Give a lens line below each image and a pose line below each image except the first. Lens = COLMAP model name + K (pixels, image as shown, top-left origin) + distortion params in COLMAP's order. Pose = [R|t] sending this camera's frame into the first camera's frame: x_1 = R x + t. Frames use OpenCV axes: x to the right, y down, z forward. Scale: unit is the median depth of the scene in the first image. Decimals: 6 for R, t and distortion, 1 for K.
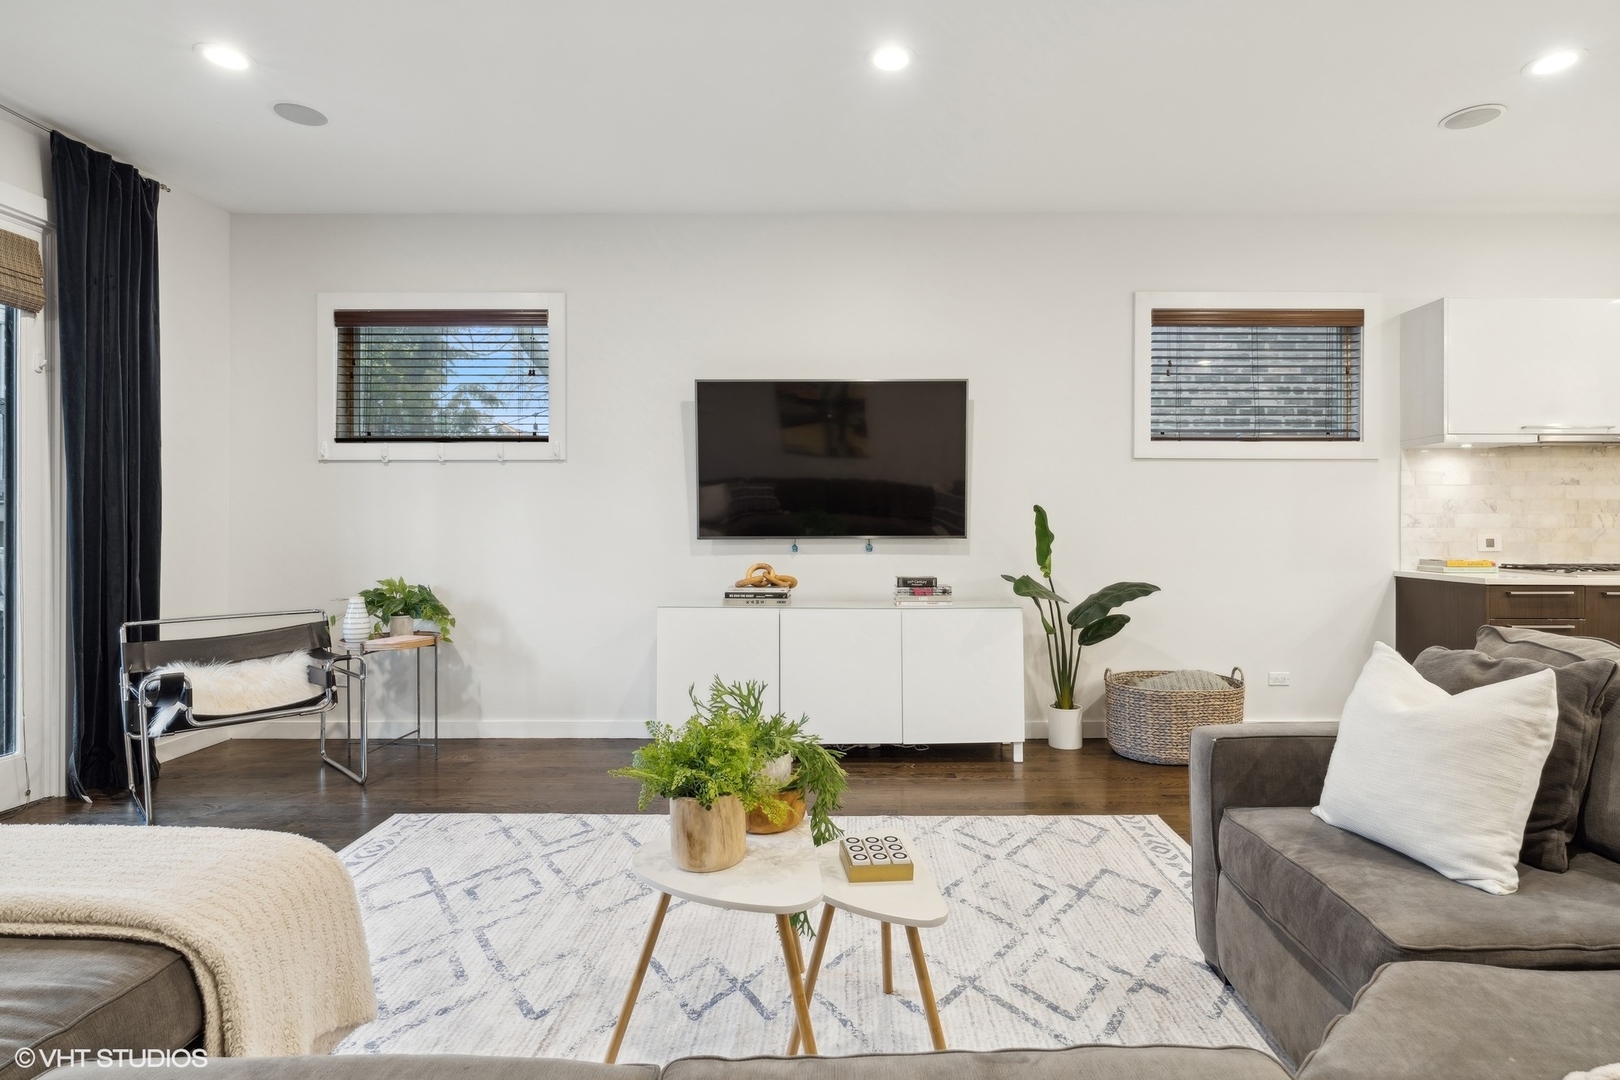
lens RADIAL K [[855.7, 0, 855.7], [0, 855.7, 526.5], [0, 0, 1]] dist [-0.003199, -0.001453]
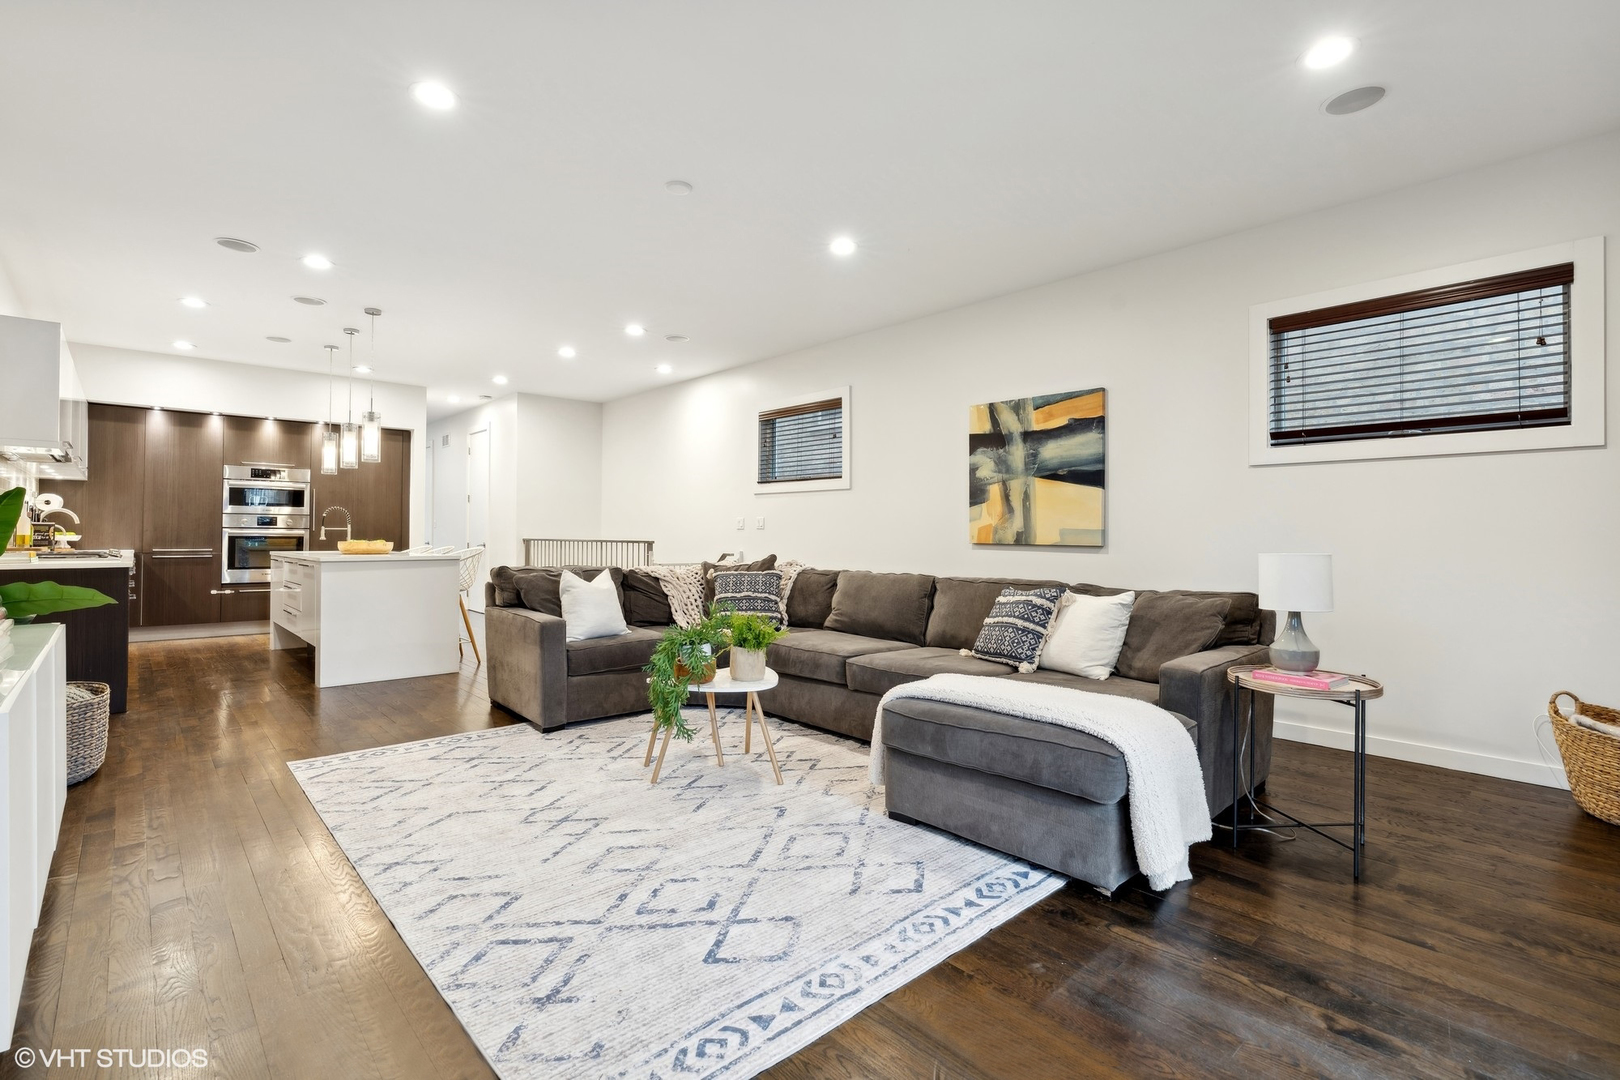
lens RADIAL K [[733.2, 0, 784.5], [0, 733.2, 527.7], [0, 0, 1]] dist [0.000388, 0.002883]
pose [[-0.657383, 0.005307, 0.753538, -0.690456], [-0.004332, 0.999932, -0.010822, 0.015896], [-0.753544, -0.010378, -0.657315, 0.915537]]
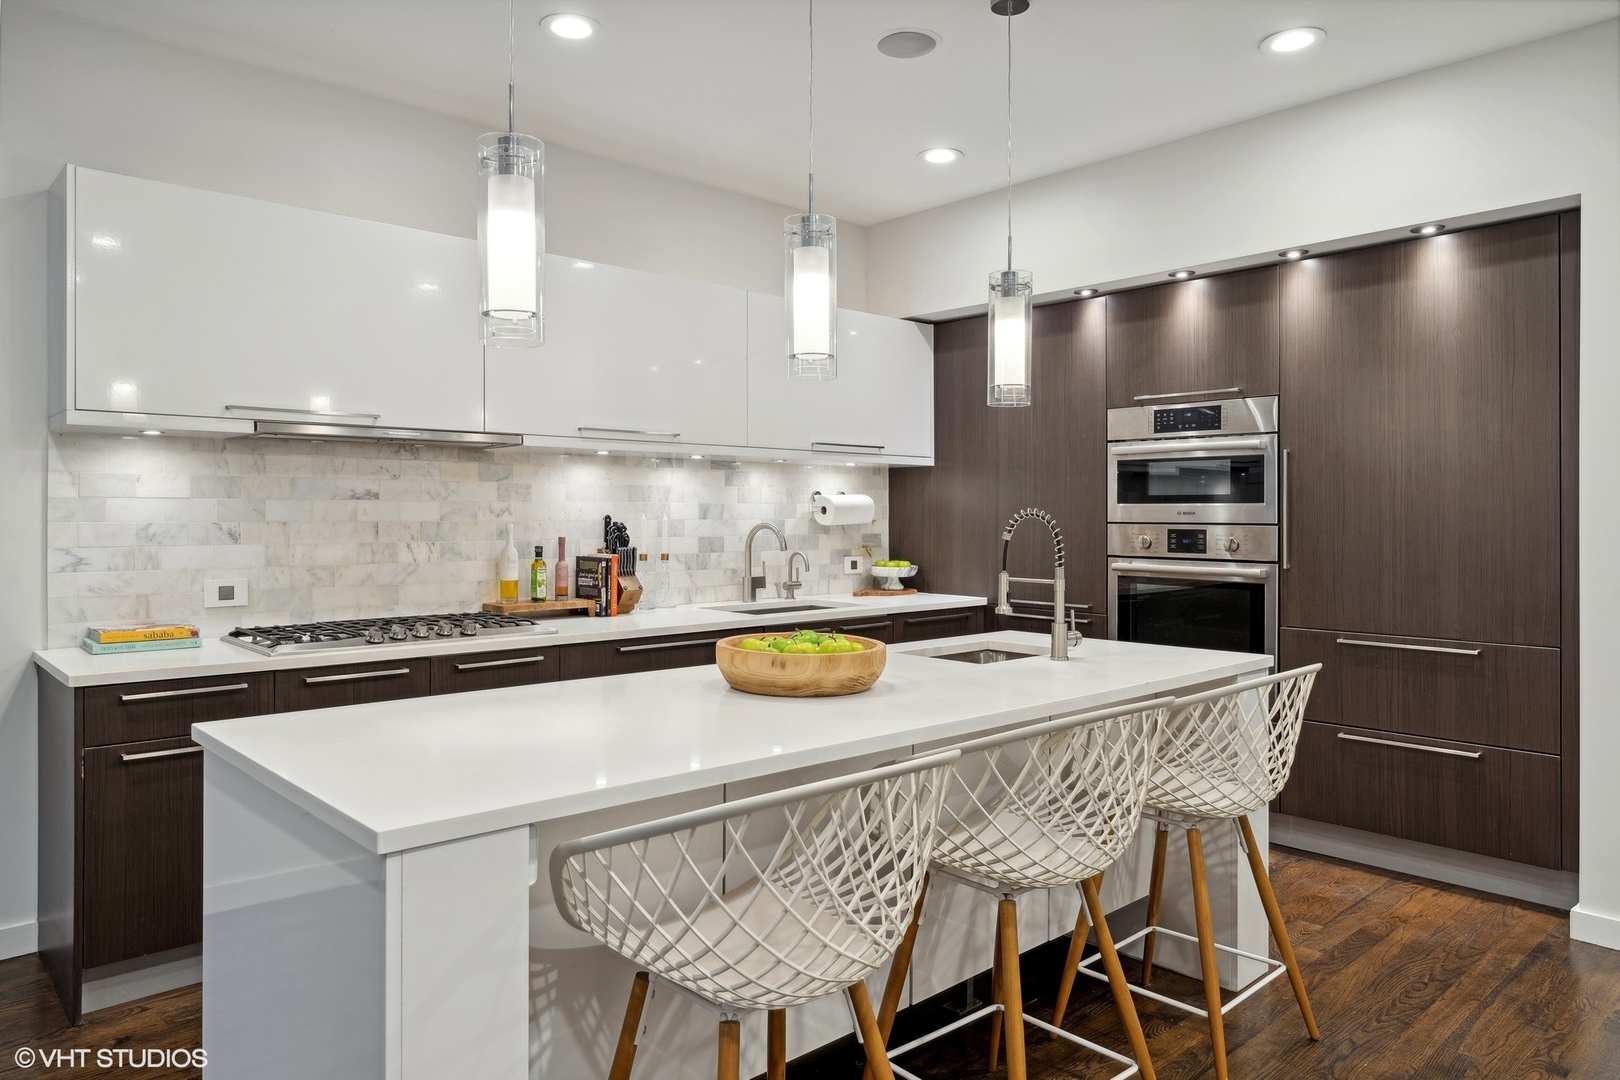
lens RADIAL K [[1063.5, 0, 825.1], [0, 1063.5, 530.6], [0, 0, 1]] dist [0.008480, -0.000917]
pose [[0.734056, -0.008562, 0.679034, 0.580718], [0.000603, 0.999928, 0.011957, -0.037245], [-0.679088, -0.008368, 0.734009, 0.156451]]
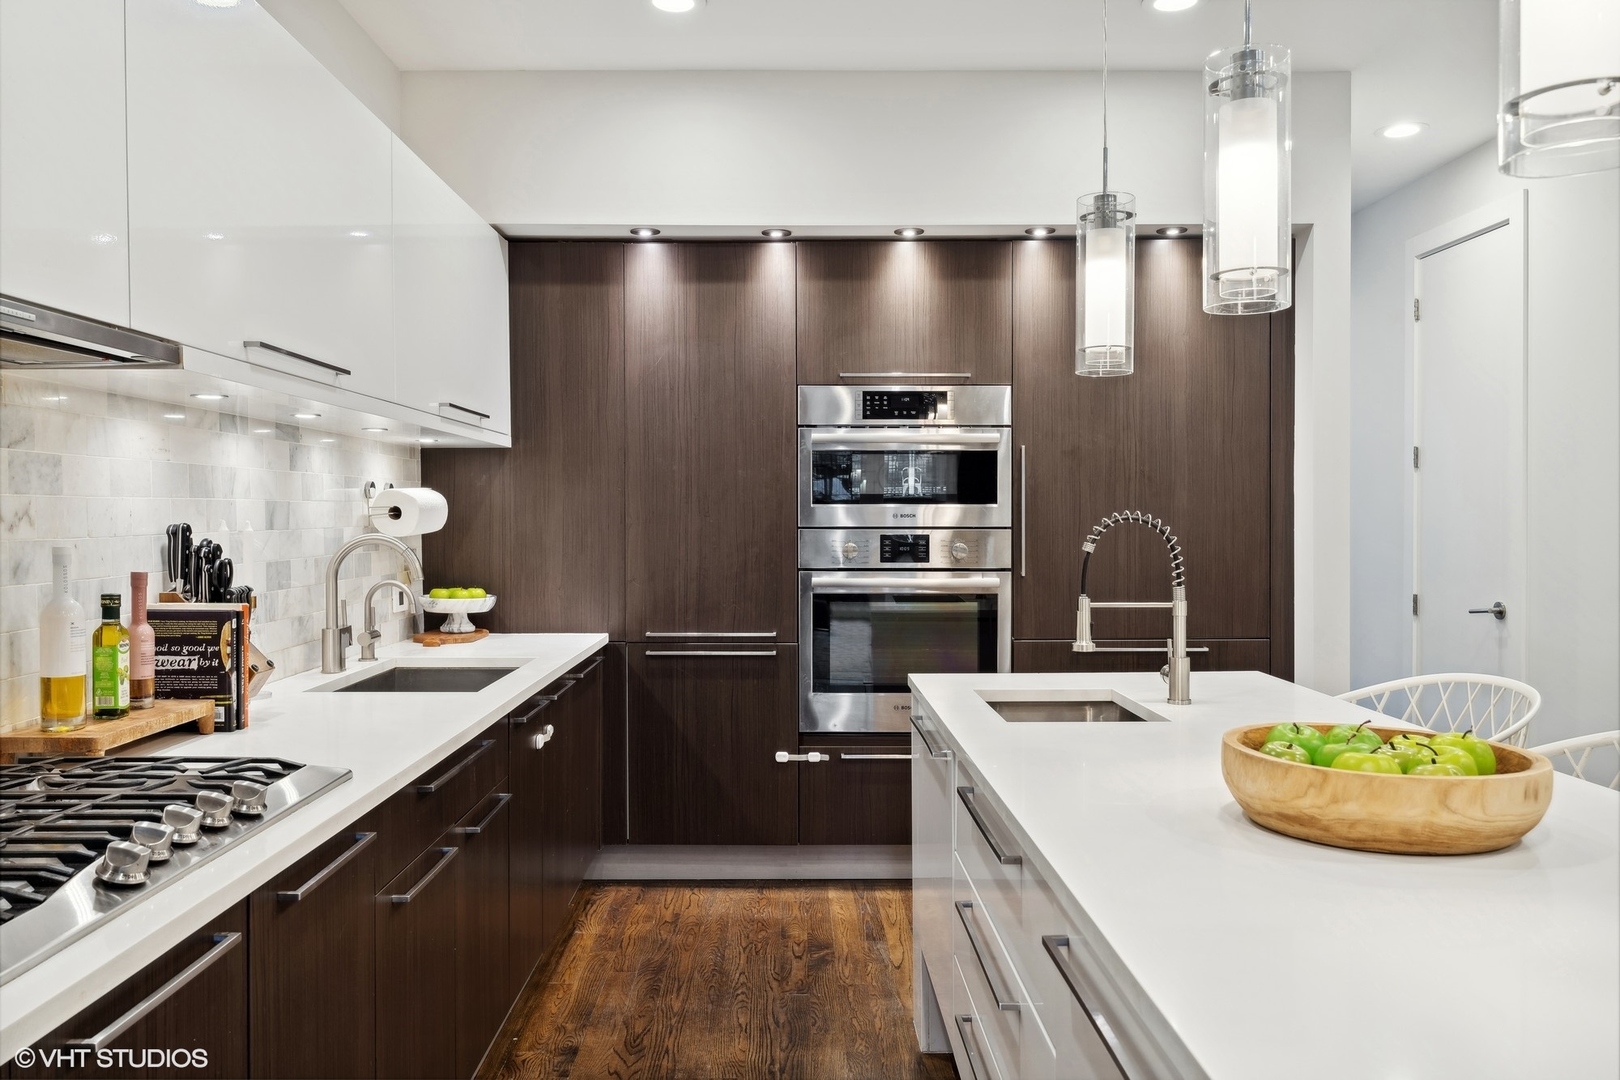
lens RADIAL K [[1204.4, 0, 805.7], [0, 1204.4, 538.9], [0, 0, 1]] dist [0.029030, -0.002005]
pose [[-0.008340, -0.020120, 0.999763, 0.545120], [0.005498, 0.999782, 0.020166, -0.042969], [-0.999950, 0.005665, -0.008227, 0.774413]]
